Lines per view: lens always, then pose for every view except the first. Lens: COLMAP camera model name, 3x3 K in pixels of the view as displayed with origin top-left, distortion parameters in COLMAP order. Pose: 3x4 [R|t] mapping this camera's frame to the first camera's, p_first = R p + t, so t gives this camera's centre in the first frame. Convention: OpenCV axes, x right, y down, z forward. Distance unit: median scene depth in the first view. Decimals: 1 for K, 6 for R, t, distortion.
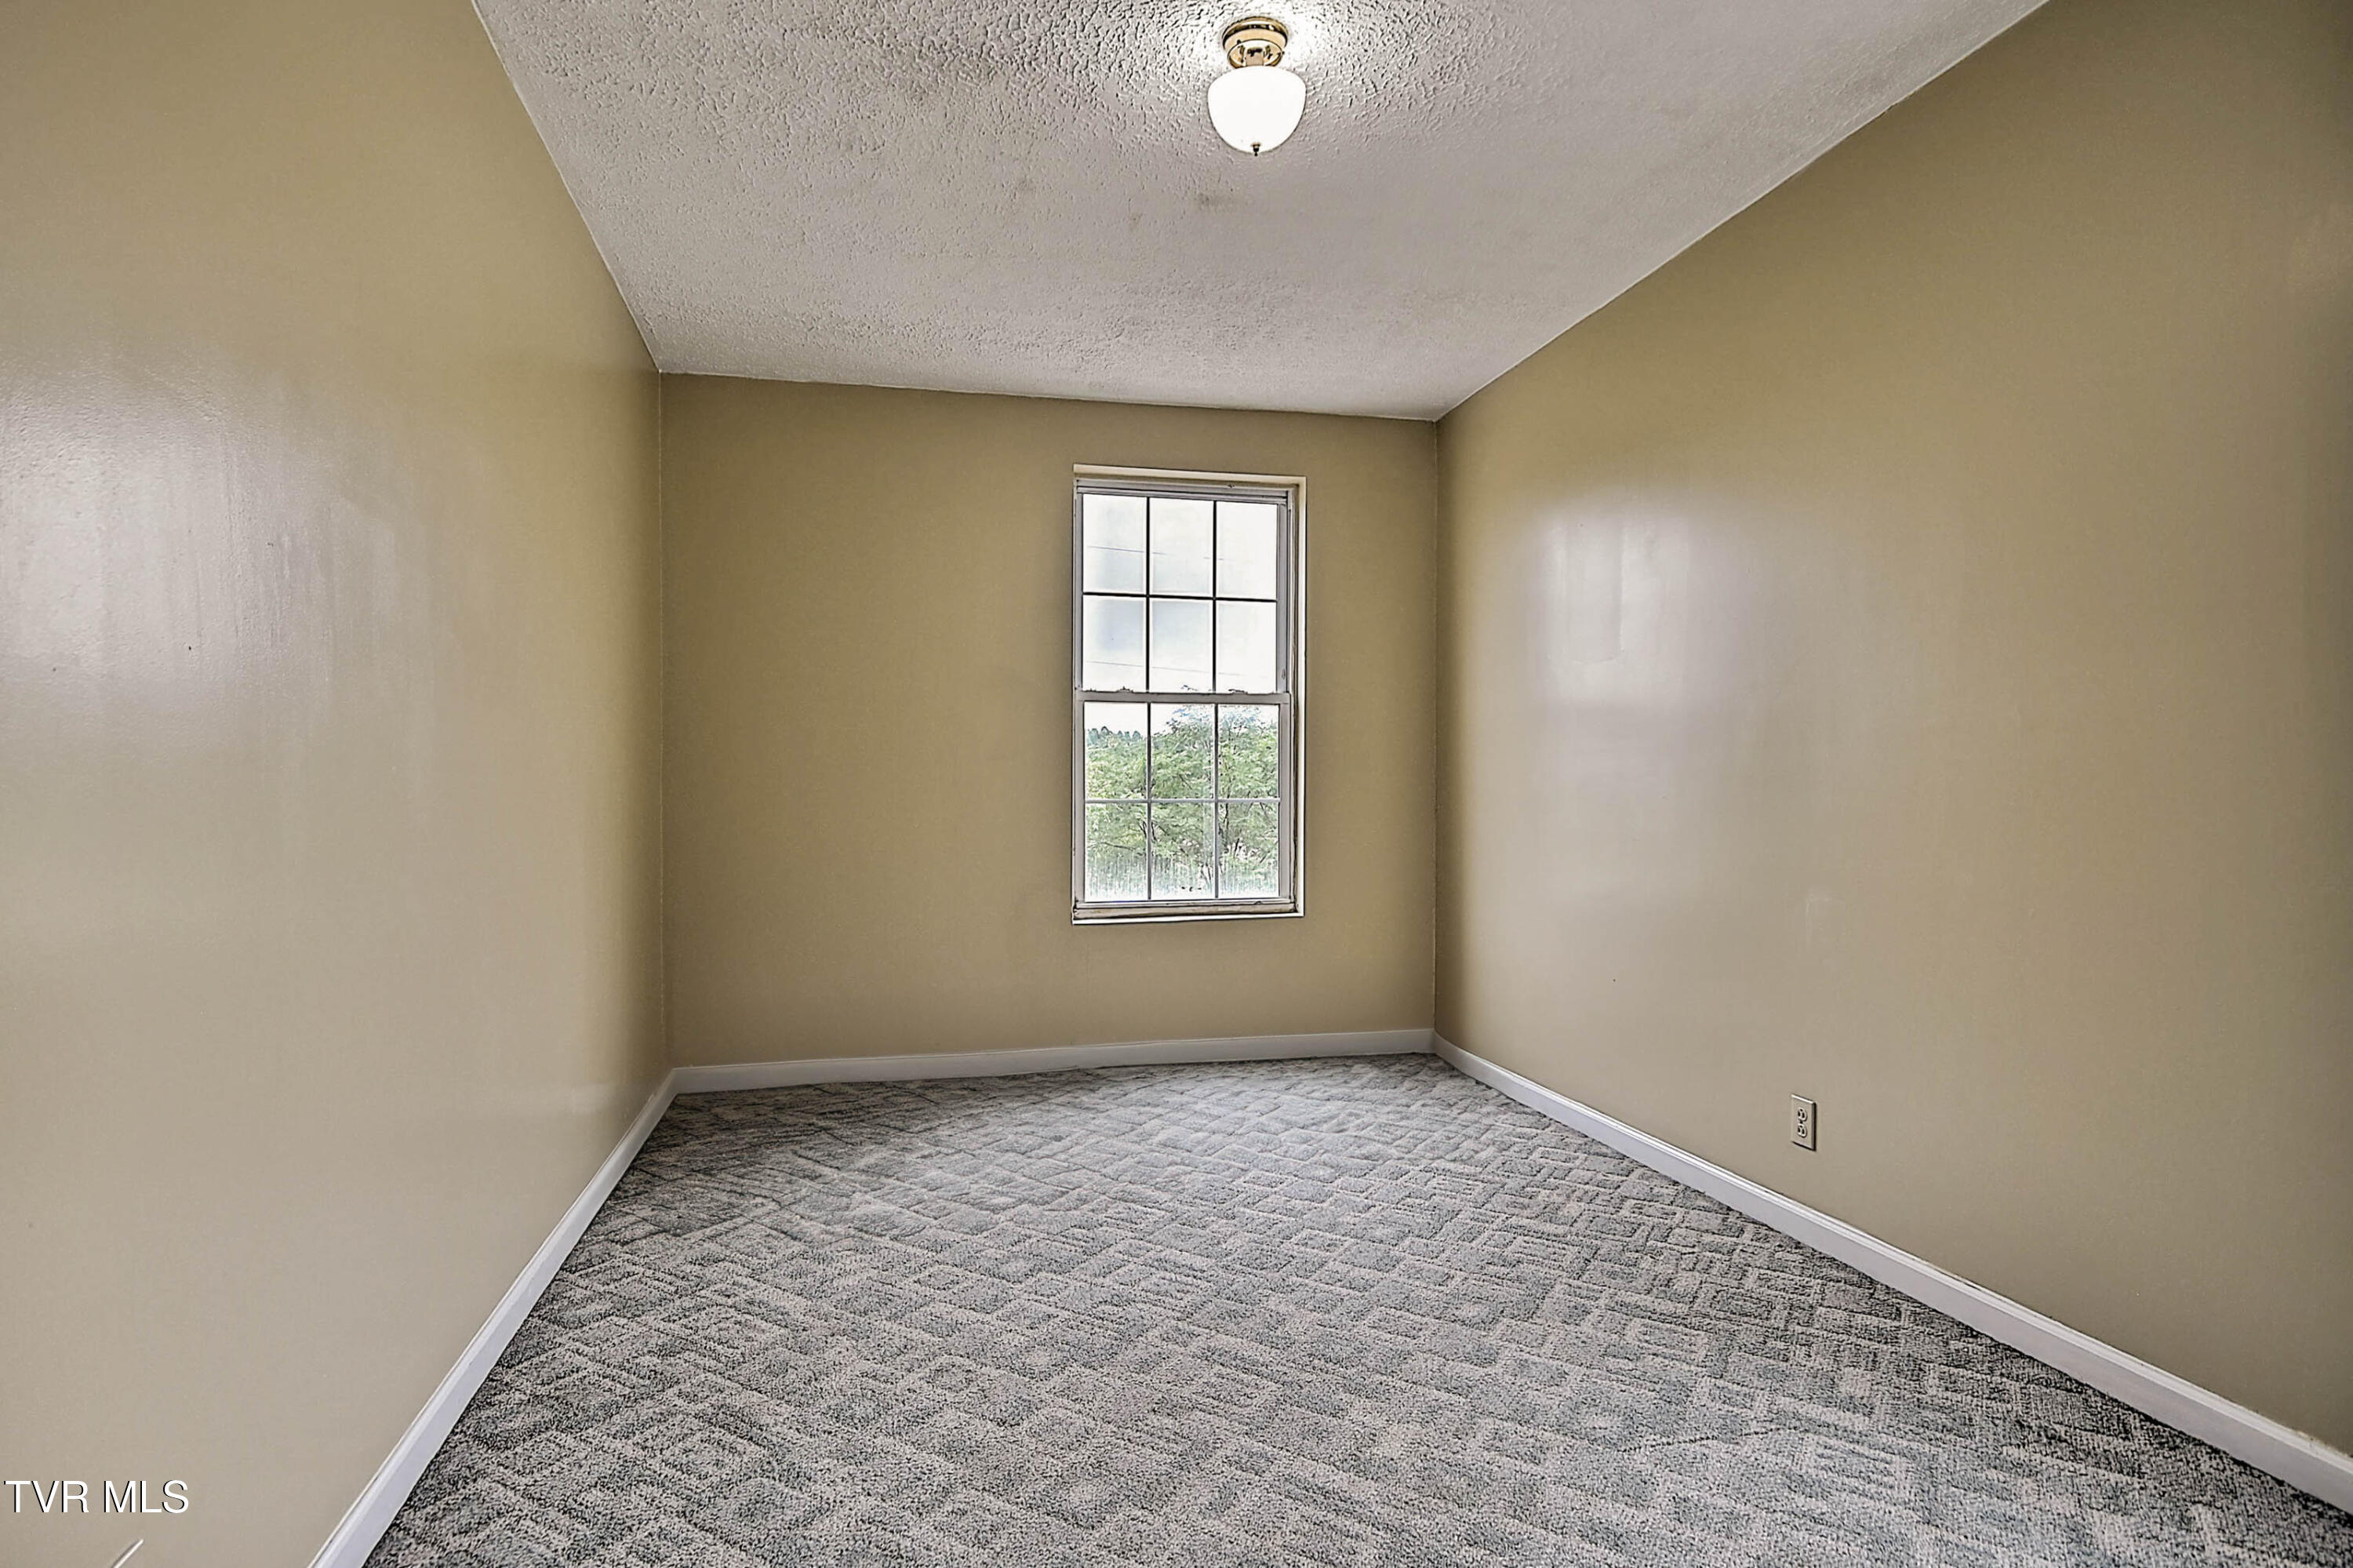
lens RADIAL K [[1247.6, 0, 1176.5], [0, 1247.6, 784.0], [0, 0, 1]] dist [0.035419, 0.000826]
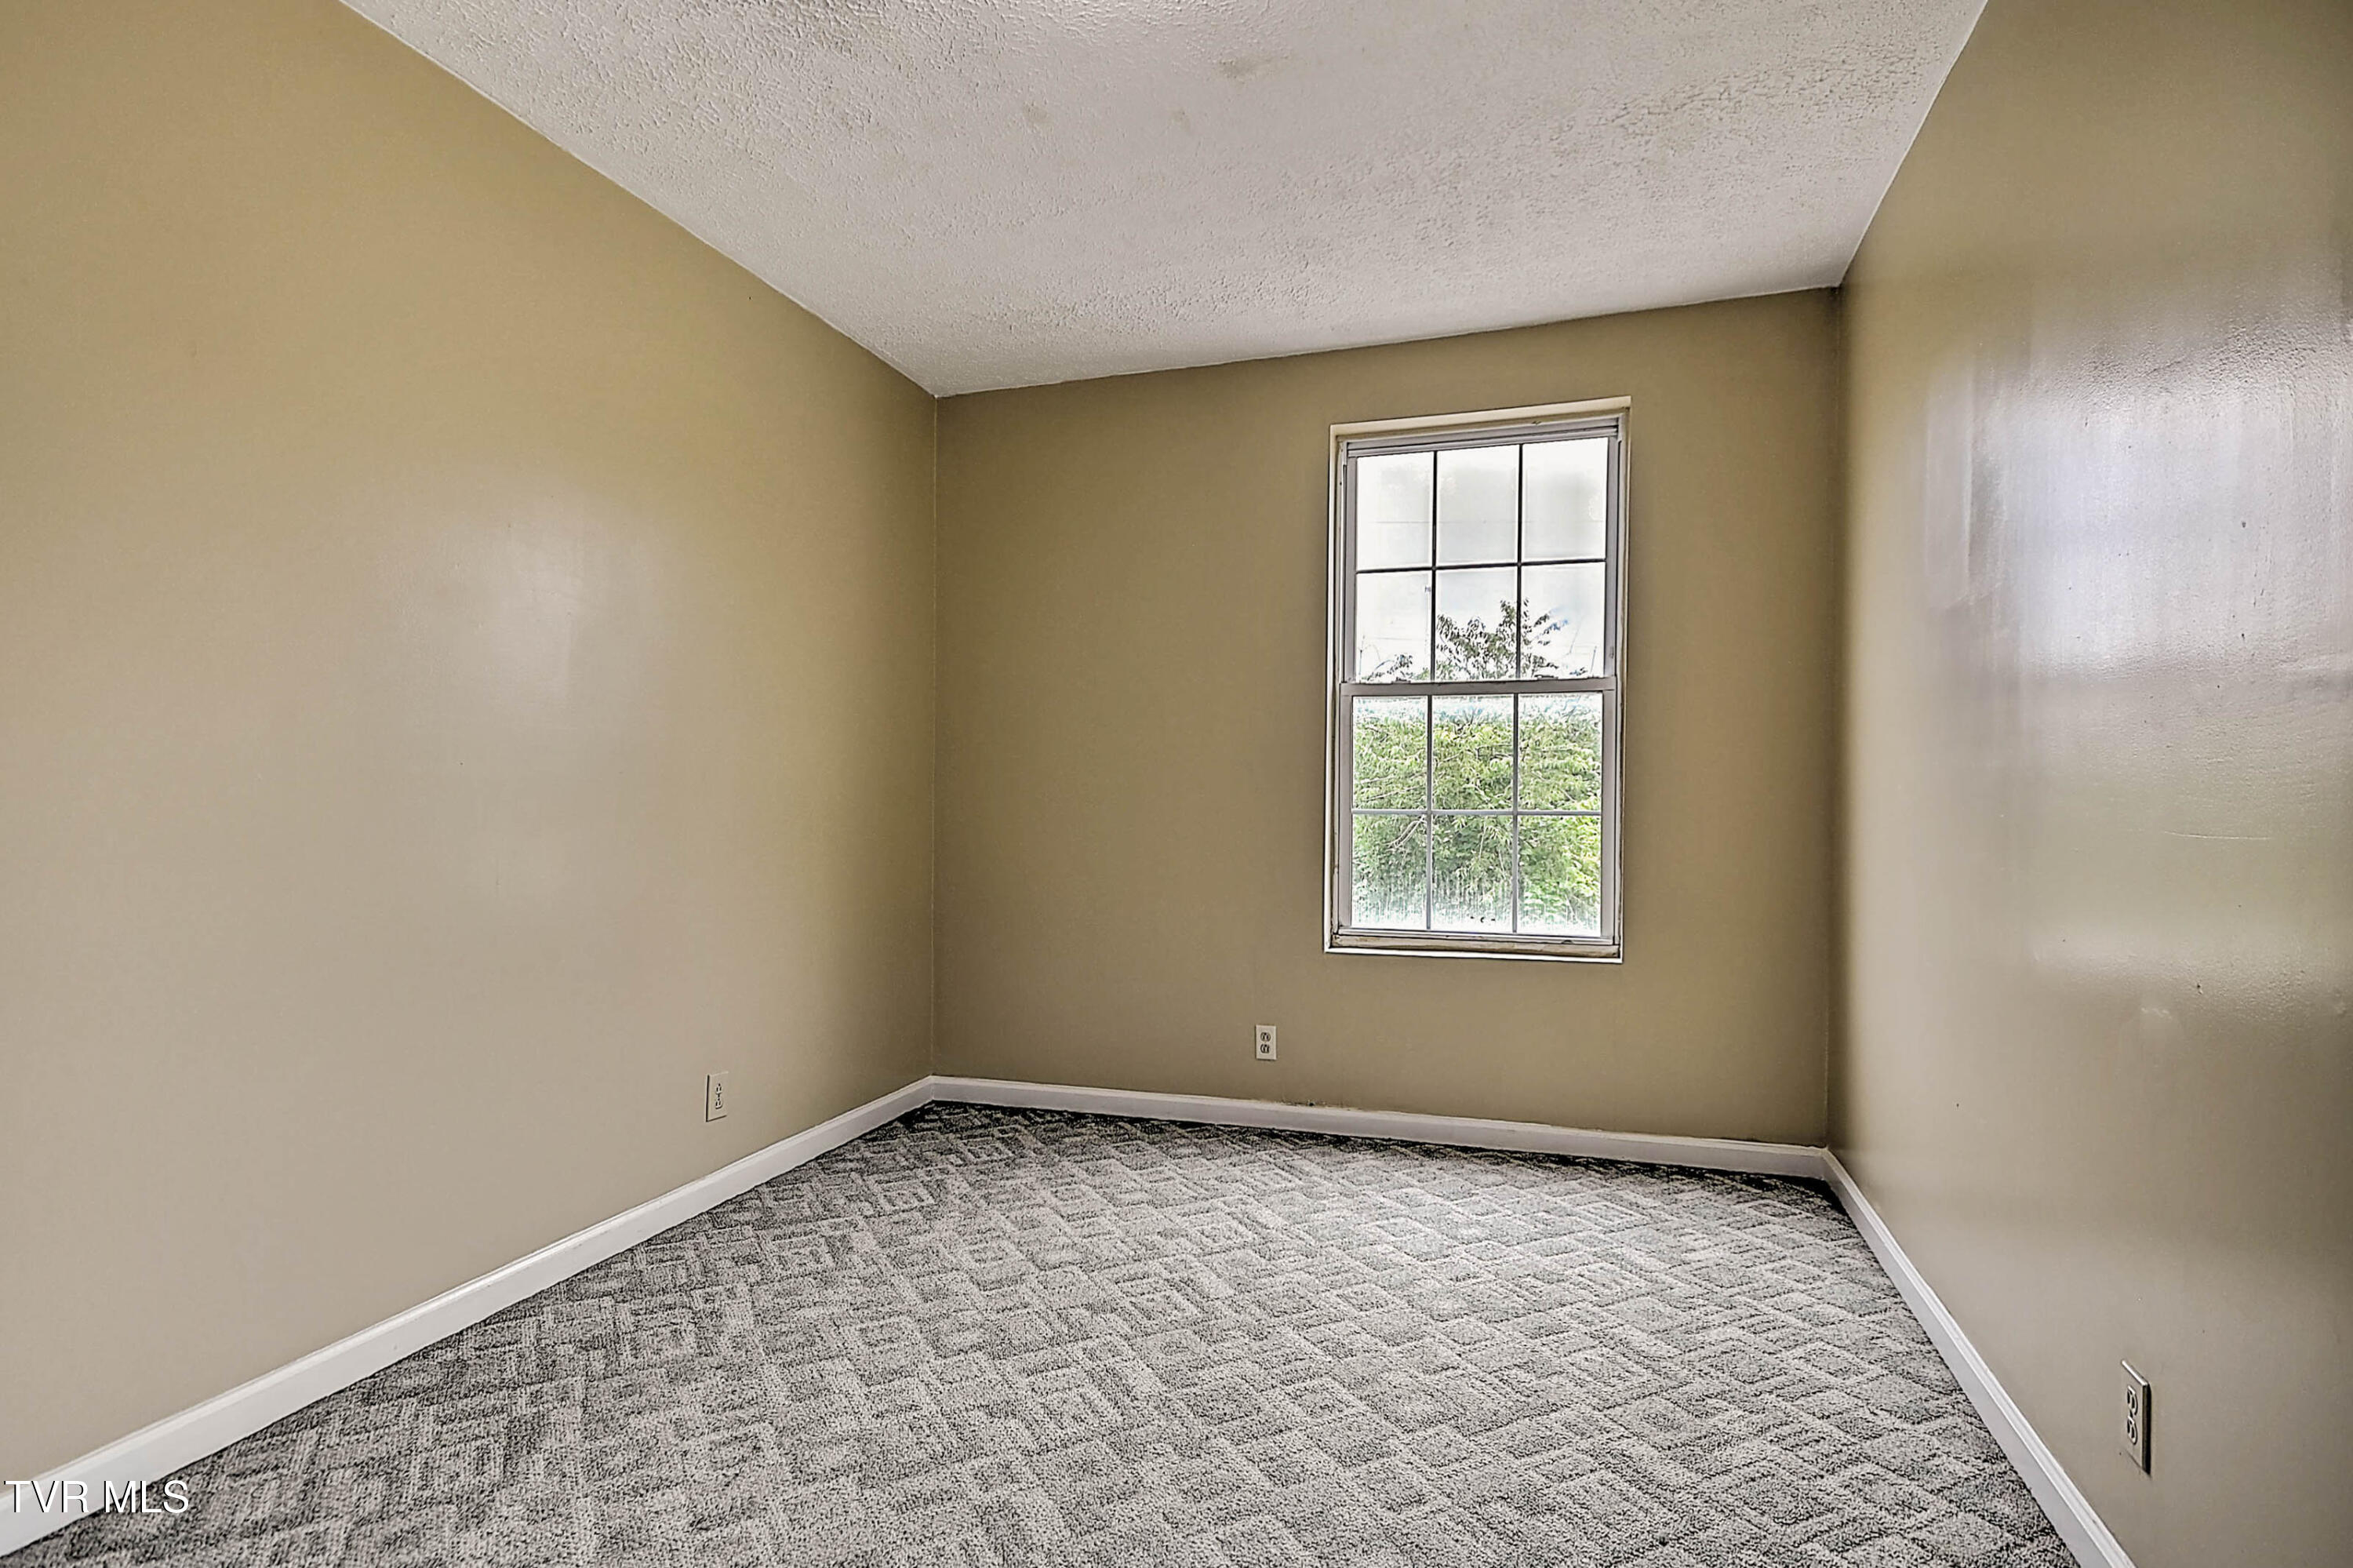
lens RADIAL K [[1247.6, 0, 1176.5], [0, 1247.6, 784.0], [0, 0, 1]] dist [0.035419, 0.000826]
pose [[0.848578, 0.000698, -0.529070, 0.281556], [-0.003913, 0.999980, -0.004957, -0.000486], [0.529056, 0.006277, 0.848564, 0.197773]]
